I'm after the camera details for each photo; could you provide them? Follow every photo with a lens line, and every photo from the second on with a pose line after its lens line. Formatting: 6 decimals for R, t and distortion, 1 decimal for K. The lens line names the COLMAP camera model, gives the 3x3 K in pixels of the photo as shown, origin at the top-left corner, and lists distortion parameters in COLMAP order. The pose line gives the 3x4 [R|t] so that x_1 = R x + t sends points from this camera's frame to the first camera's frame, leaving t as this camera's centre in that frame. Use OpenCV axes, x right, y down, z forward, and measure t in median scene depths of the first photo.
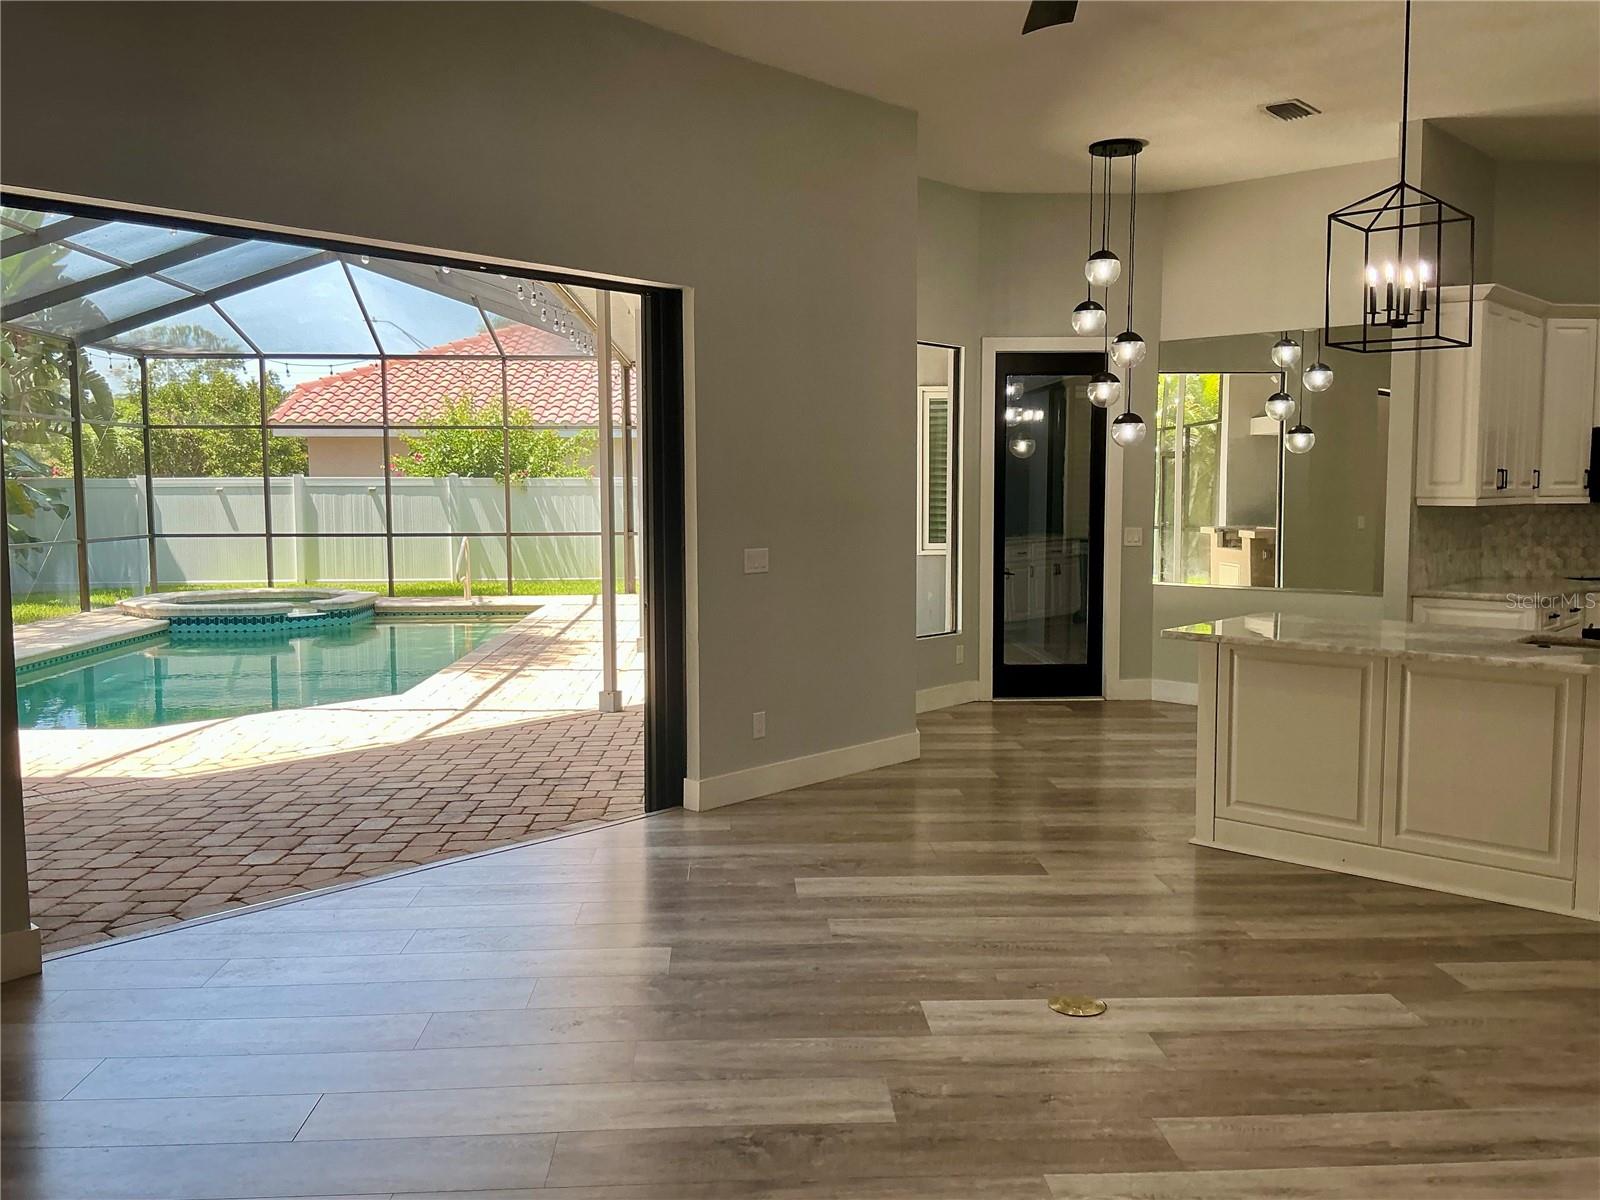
lens RADIAL K [[1318.8, 0, 800.4], [0, 1318.8, 597.7], [0, 0, 1]] dist [0.122542, -0.235758]
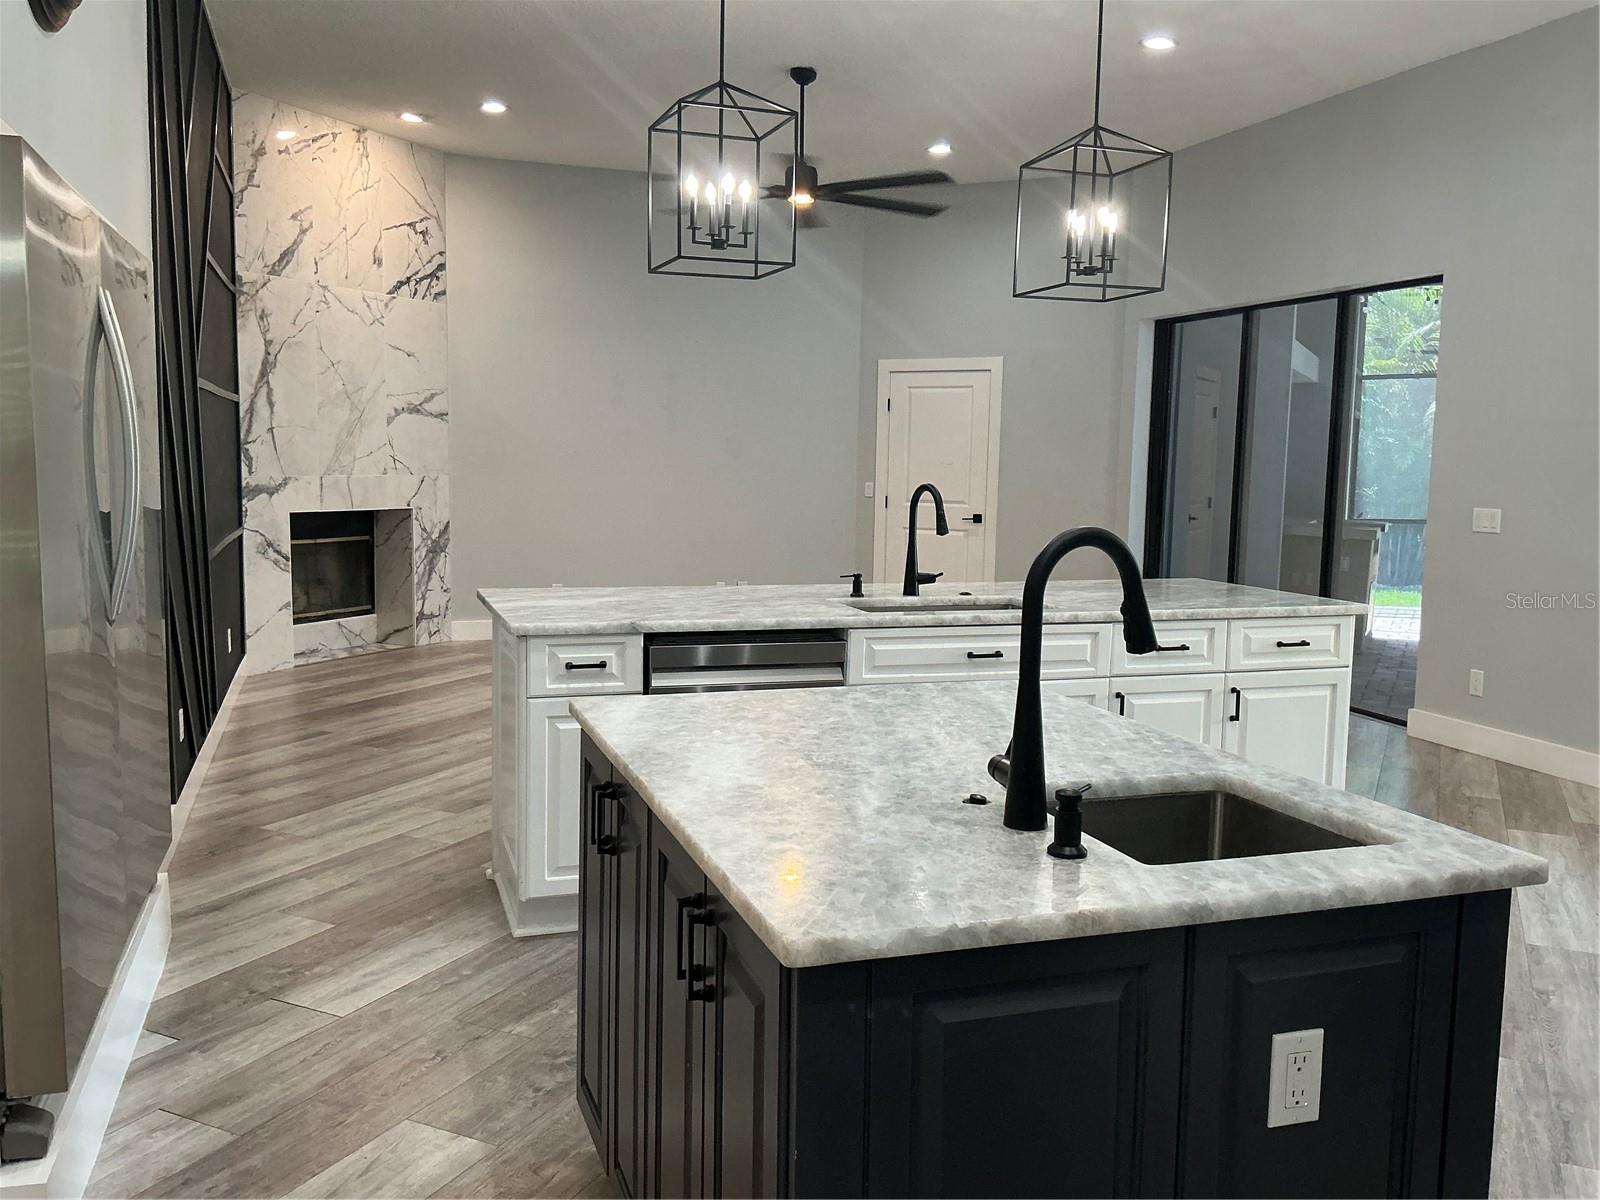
lens RADIAL K [[1319.7, 0, 798.1], [0, 1319.7, 594.8], [0, 0, 1]] dist [0.141793, -0.298323]
pose [[-0.481941, 0.083972, -0.872171, 0.910011], [-0.093212, 0.984835, 0.146326, -0.059130], [0.871231, 0.151817, -0.466805, 0.831840]]
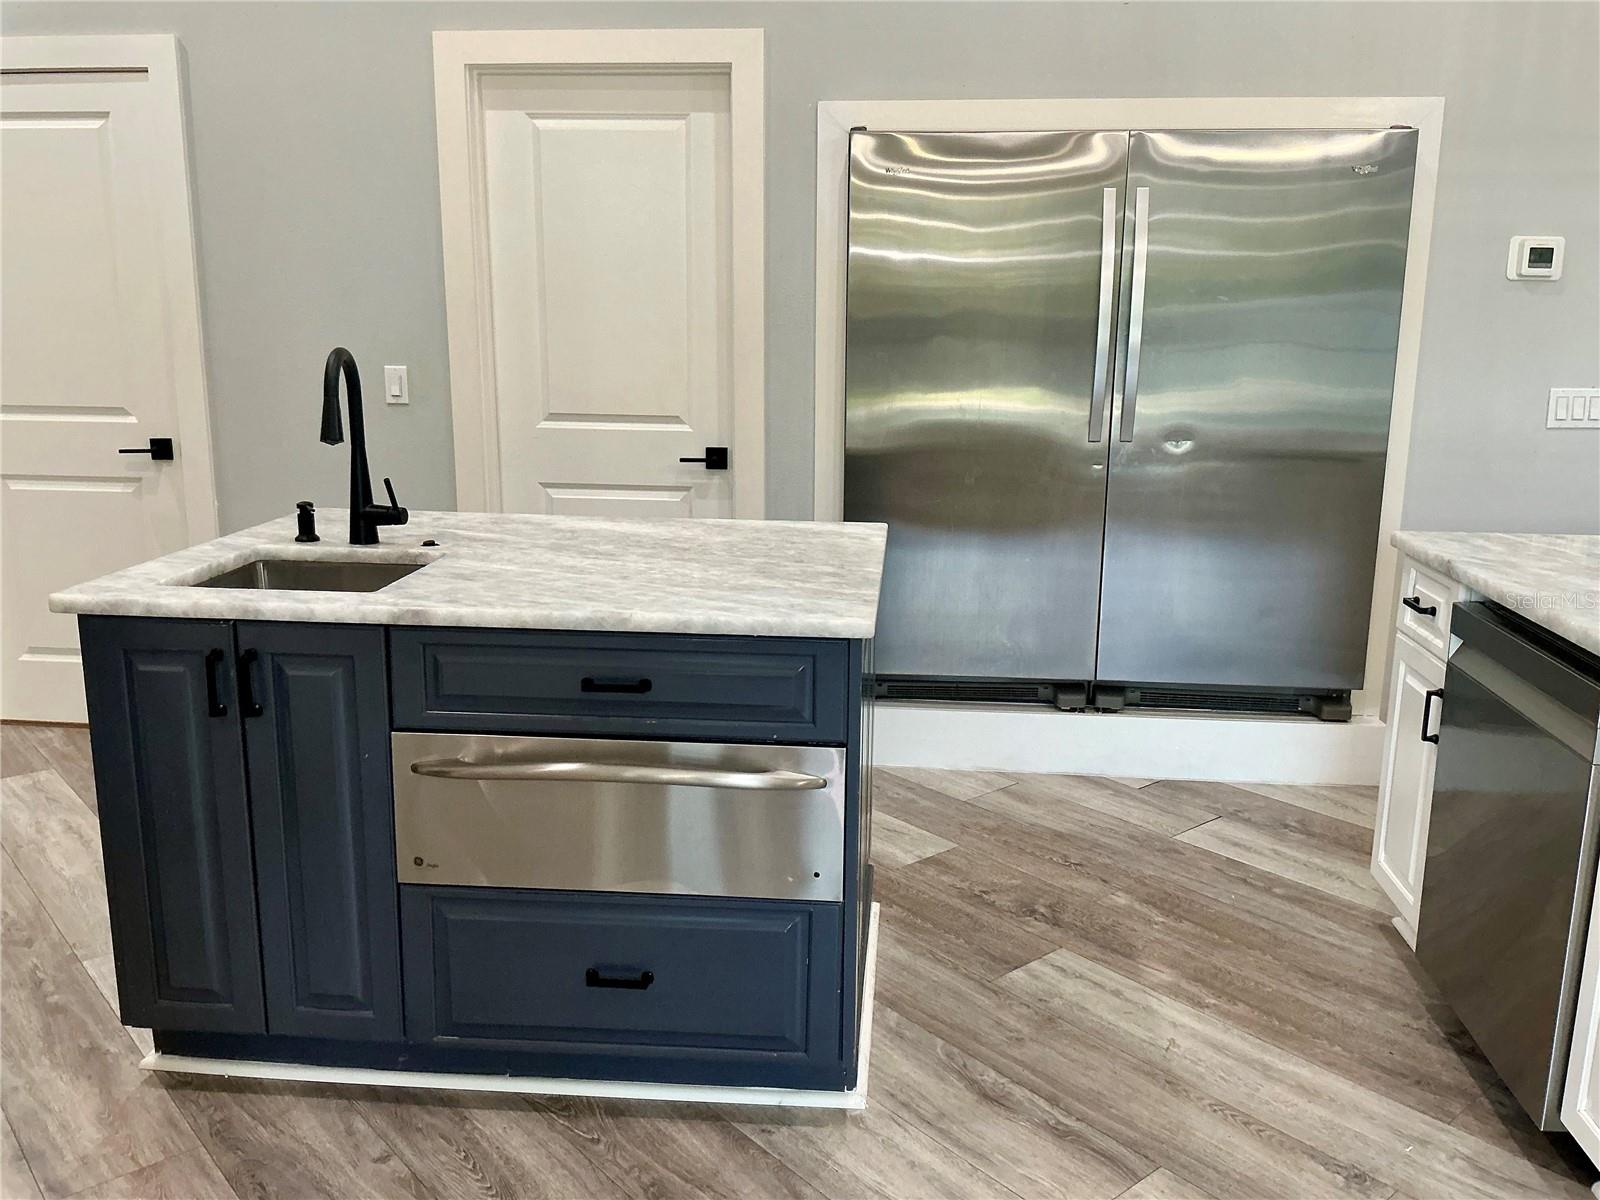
lens RADIAL K [[1329.1, 0, 798.5], [0, 1329.1, 596.6], [0, 0, 1]] dist [0.069649, -0.136149]
pose [[-0.606632, -0.174736, 0.775542, 0.351043], [0.060949, 0.962451, 0.264523, -0.063146], [-0.792643, 0.207737, -0.573204, 0.879604]]
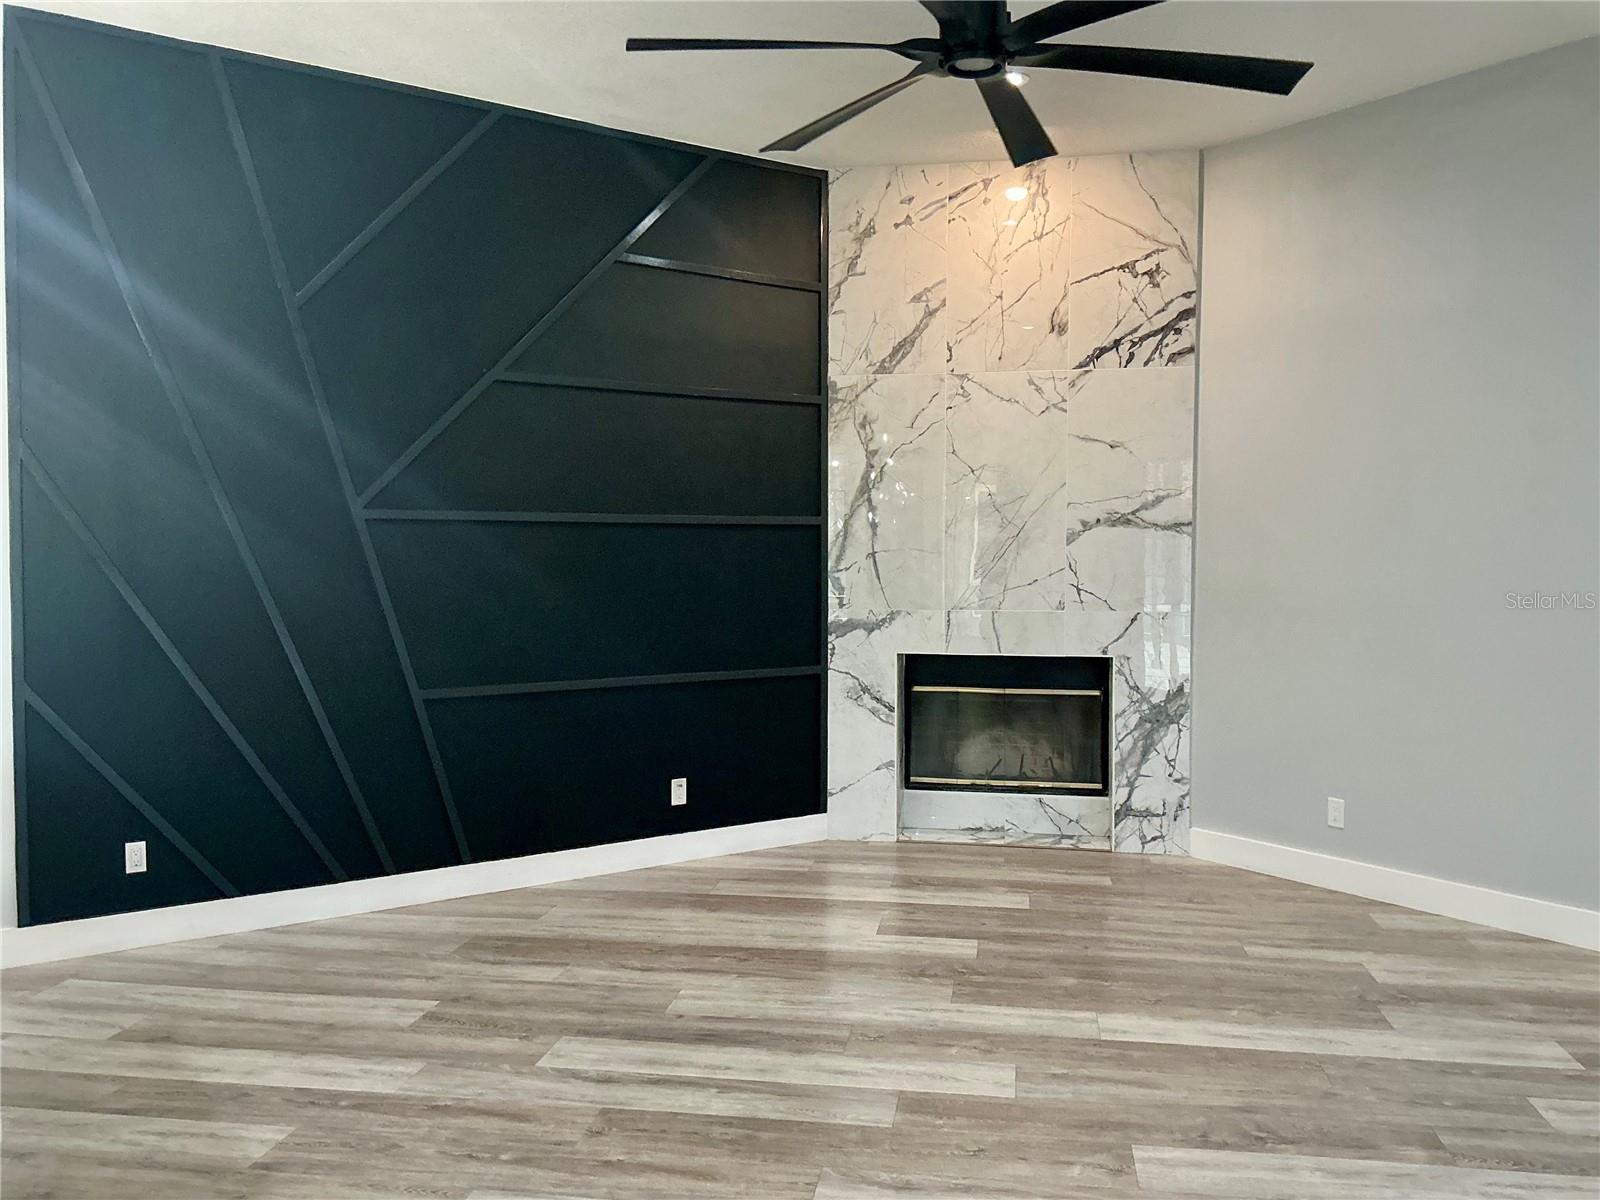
lens RADIAL K [[1319.7, 0, 798.1], [0, 1319.7, 594.8], [0, 0, 1]] dist [0.141793, -0.298323]
pose [[-0.976087, -0.007567, 0.217248, 0.041067], [0.018752, 0.992737, 0.118830, -0.073423], [-0.216569, 0.120062, -0.968856, 0.826741]]
